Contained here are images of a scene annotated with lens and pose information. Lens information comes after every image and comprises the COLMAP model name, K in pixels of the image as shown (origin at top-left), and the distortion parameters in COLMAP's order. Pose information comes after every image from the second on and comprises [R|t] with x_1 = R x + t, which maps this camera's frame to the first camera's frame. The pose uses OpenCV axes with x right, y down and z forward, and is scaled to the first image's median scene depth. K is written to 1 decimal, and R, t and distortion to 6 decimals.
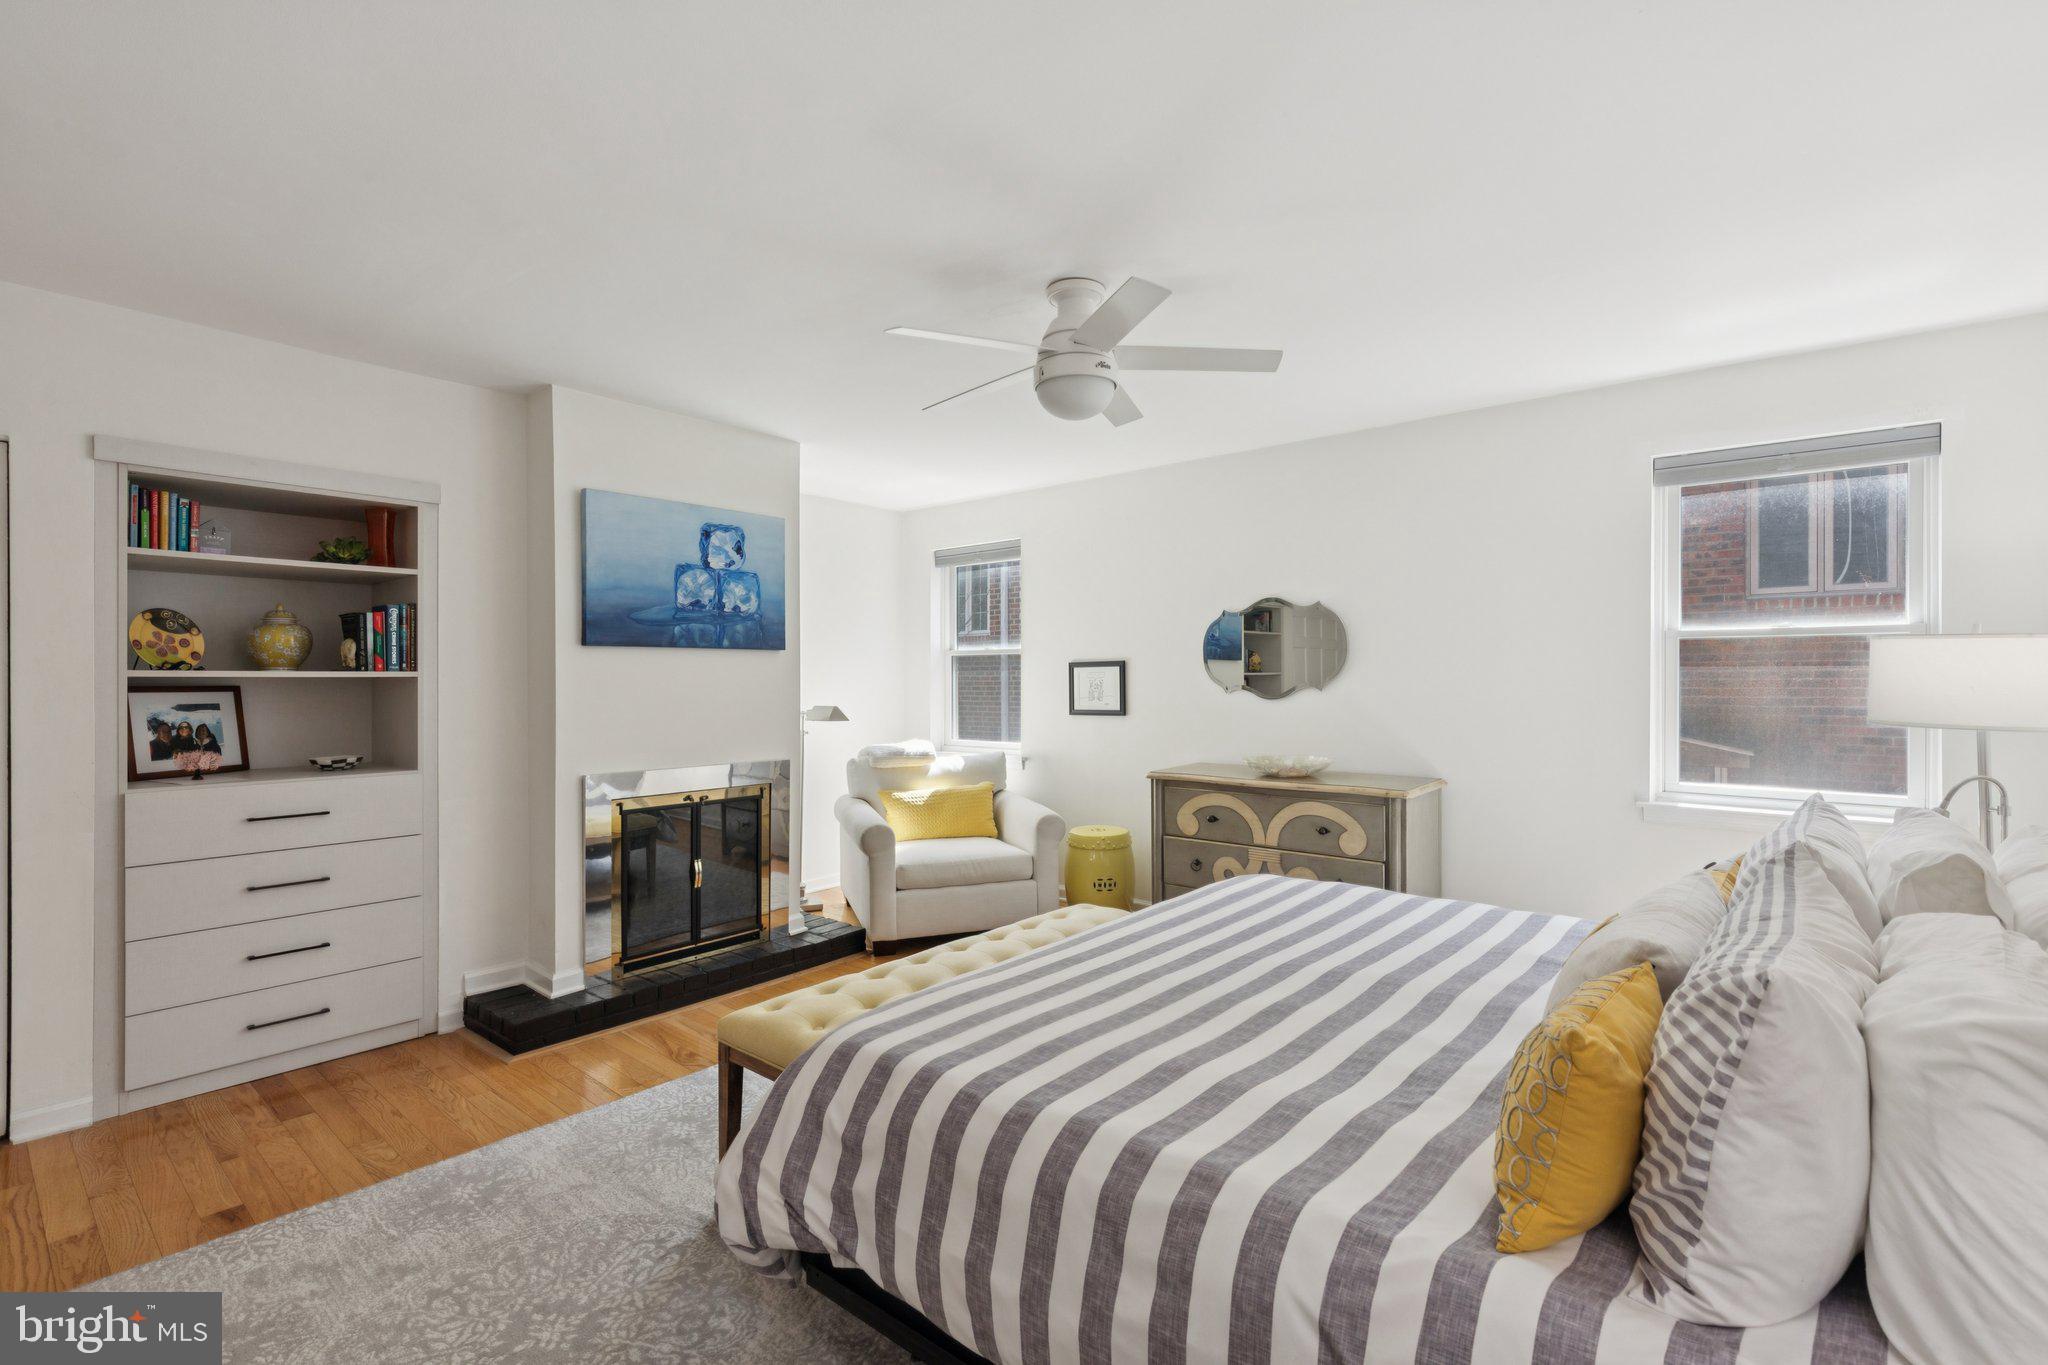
lens RADIAL K [[933.8, 0, 1024.0], [0, 933.8, 682.5], [0, 0, 1]] dist [0.007929, -0.000162]
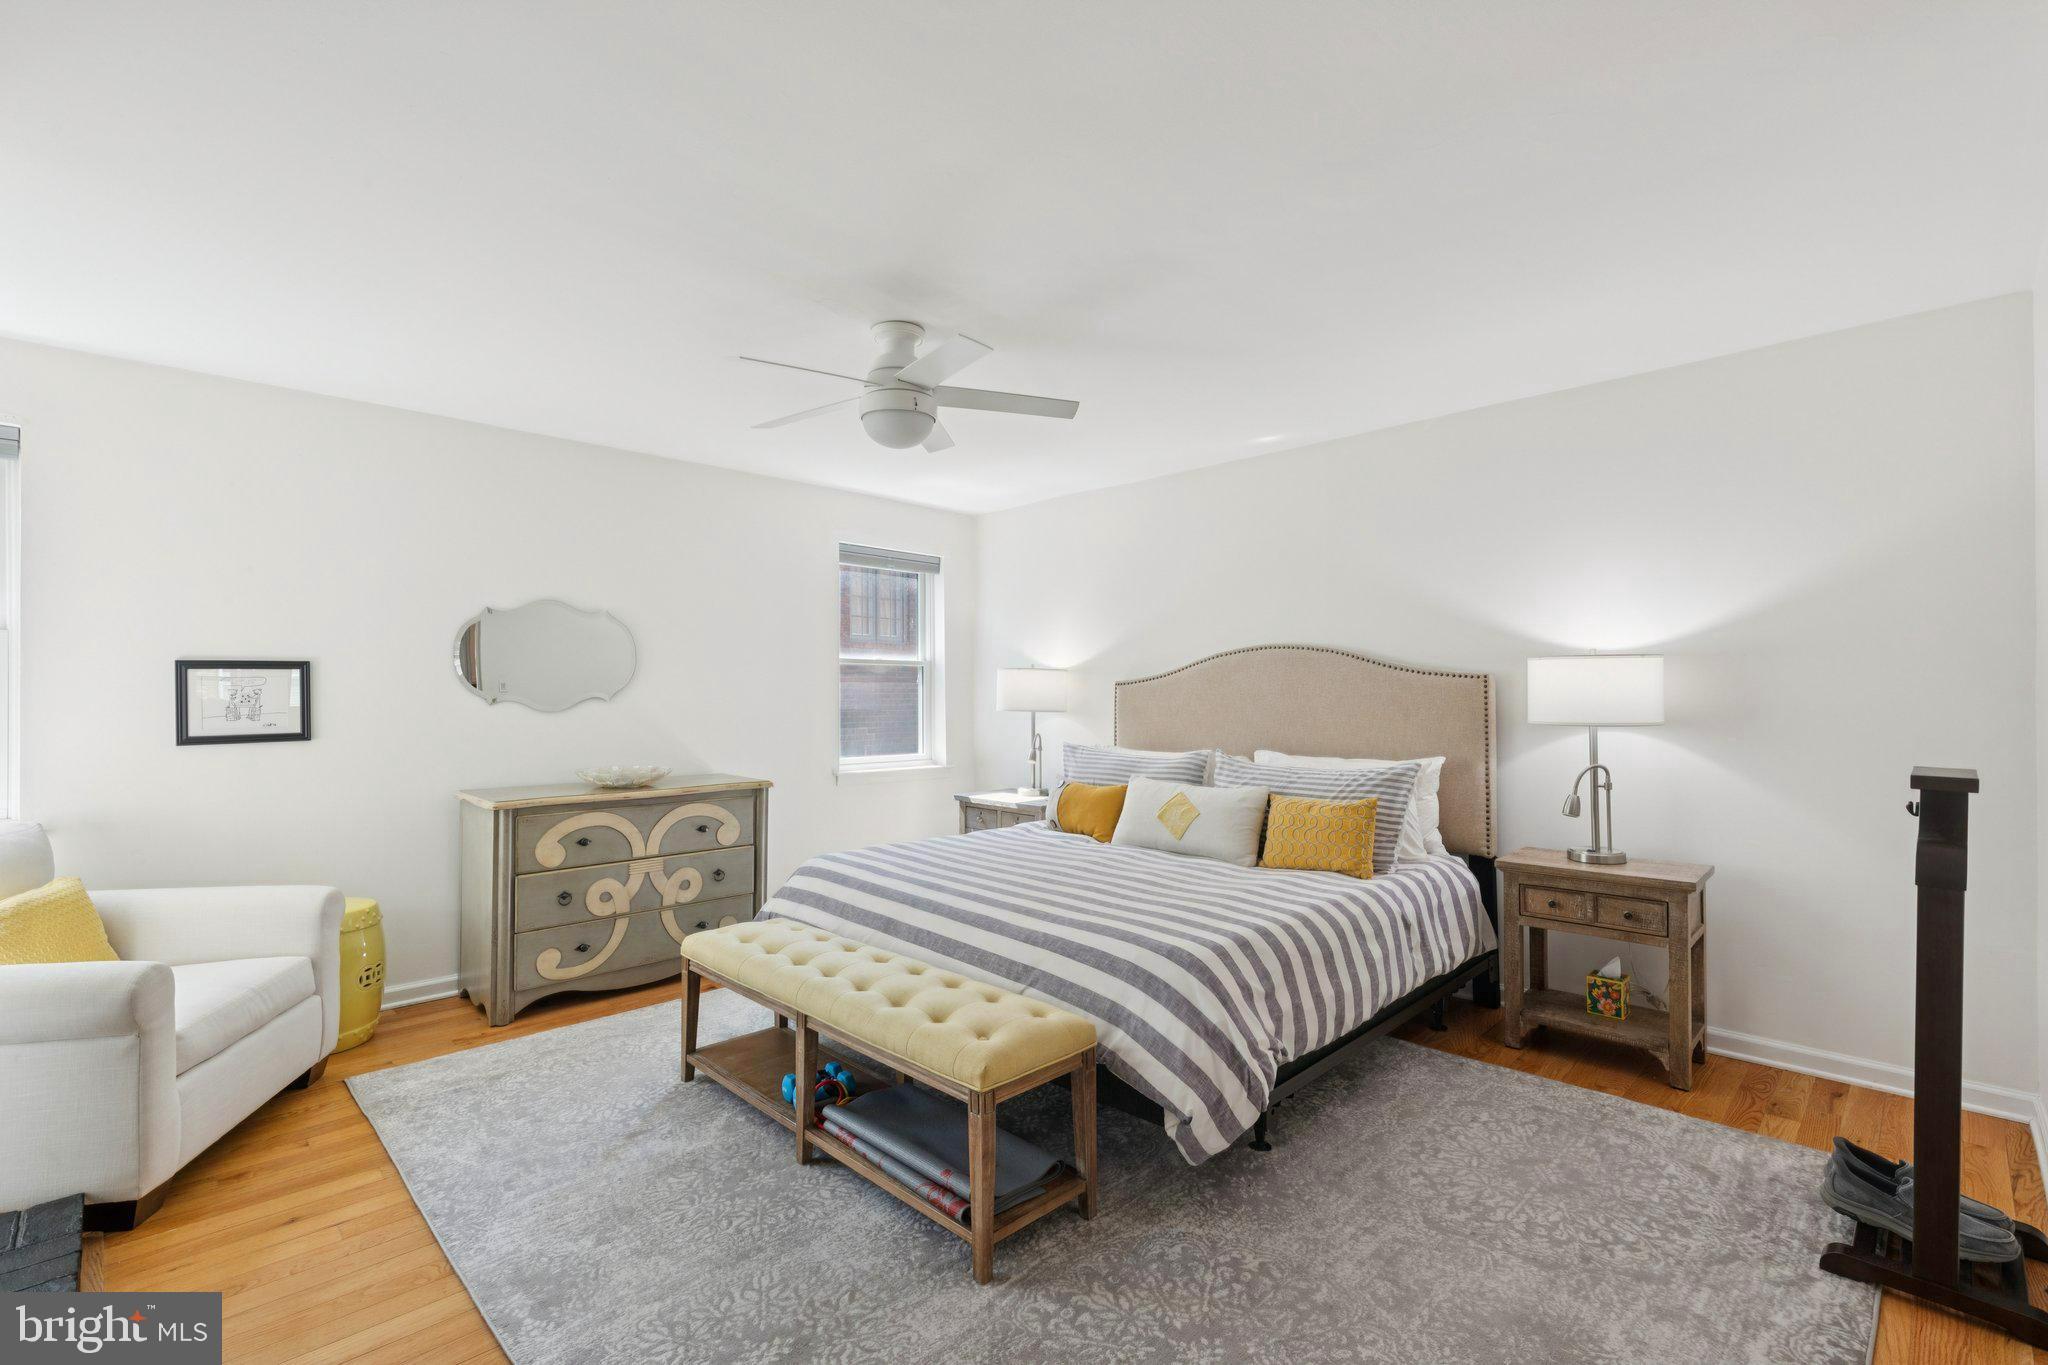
lens RADIAL K [[922.2, 0, 1043.7], [0, 922.2, 685.6], [0, 0, 1]] dist [0.001302, -0.000234]
pose [[0.064154, 0.011219, 0.997877, -0.731549], [0.006445, 0.999911, -0.011656, 0.008463], [-0.997919, 0.007179, 0.064076, 0.548429]]
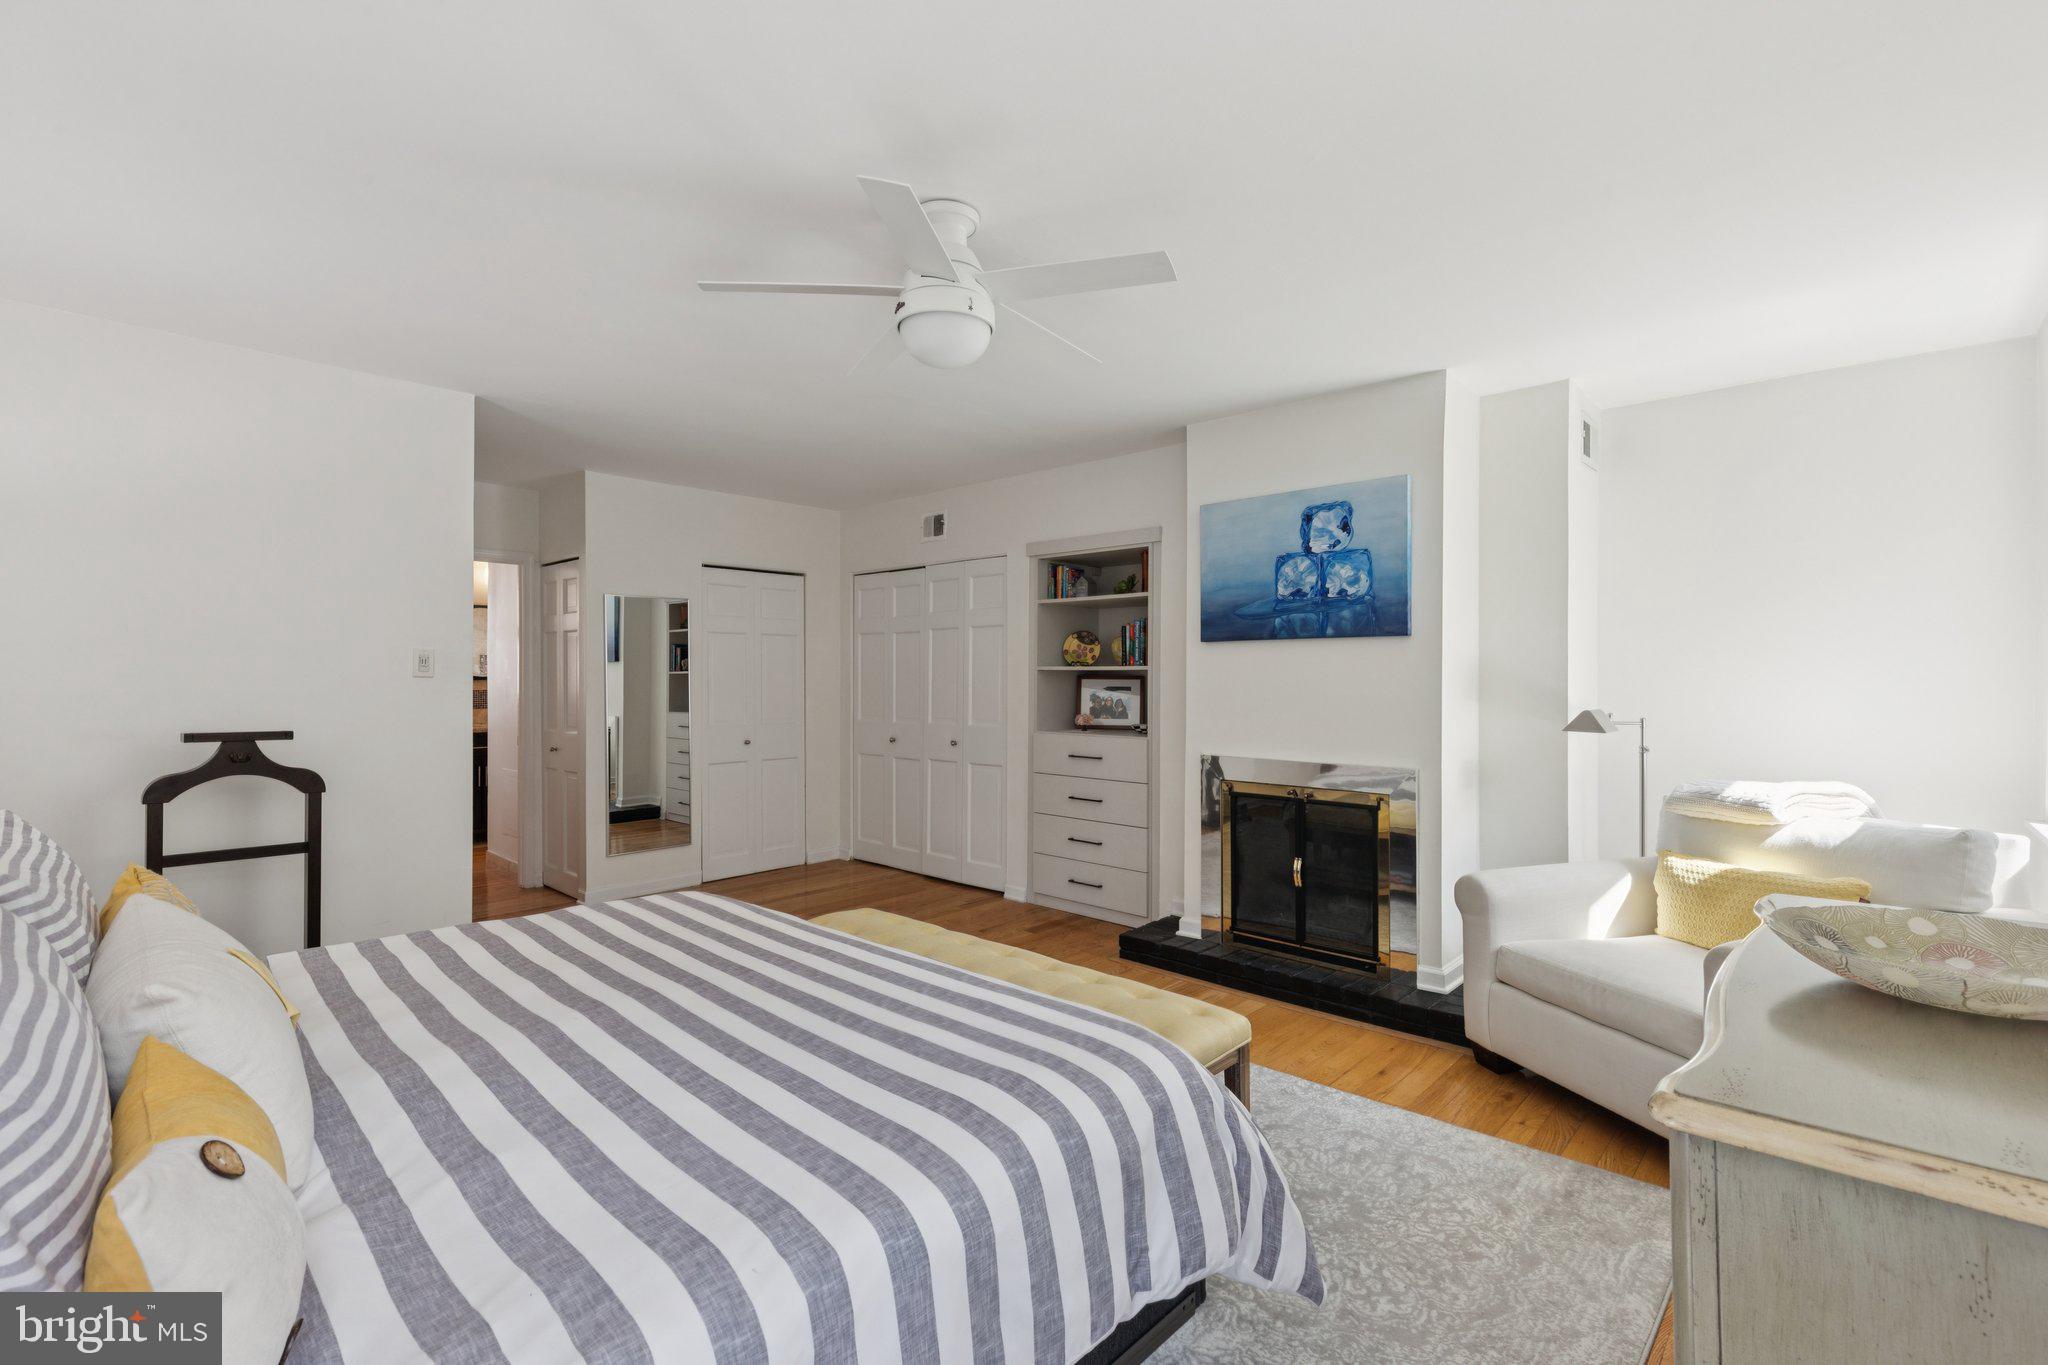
lens RADIAL K [[910.1, 0, 1009.2], [0, 910.1, 677.9], [0, 0, 1]] dist [0.005894, 0.000036]
pose [[-0.063254, 0.004876, -0.997986, 0.638188], [-0.004359, 0.999977, 0.005162, 0.000060], [0.997988, 0.004677, -0.063231, 0.798662]]
